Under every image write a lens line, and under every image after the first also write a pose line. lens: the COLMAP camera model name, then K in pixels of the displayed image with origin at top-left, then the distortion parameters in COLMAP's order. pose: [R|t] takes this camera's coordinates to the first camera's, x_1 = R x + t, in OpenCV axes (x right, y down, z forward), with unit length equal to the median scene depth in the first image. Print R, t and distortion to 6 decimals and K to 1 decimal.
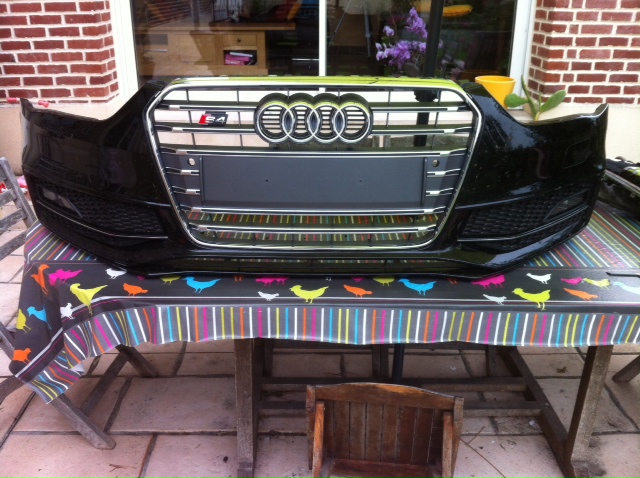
lens RADIAL K [[633.9, 0, 320.0], [0, 633.9, 239.0], [0, 0, 1]] dist [0.089492, -0.318261]
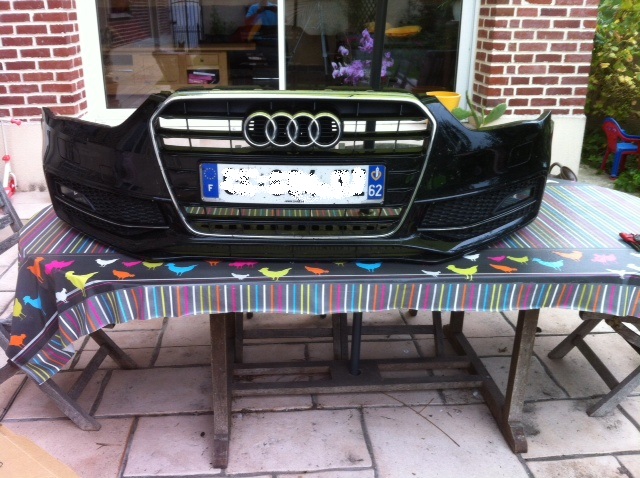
lens RADIAL K [[633.9, 0, 320.0], [0, 633.9, 239.0], [0, 0, 1]] dist [0.089492, -0.318261]
pose [[0.998118, -0.022352, 0.057111, -0.000194], [0.023982, 0.999320, -0.028003, 0.039602], [-0.056447, 0.029320, 0.997975, -0.119477]]
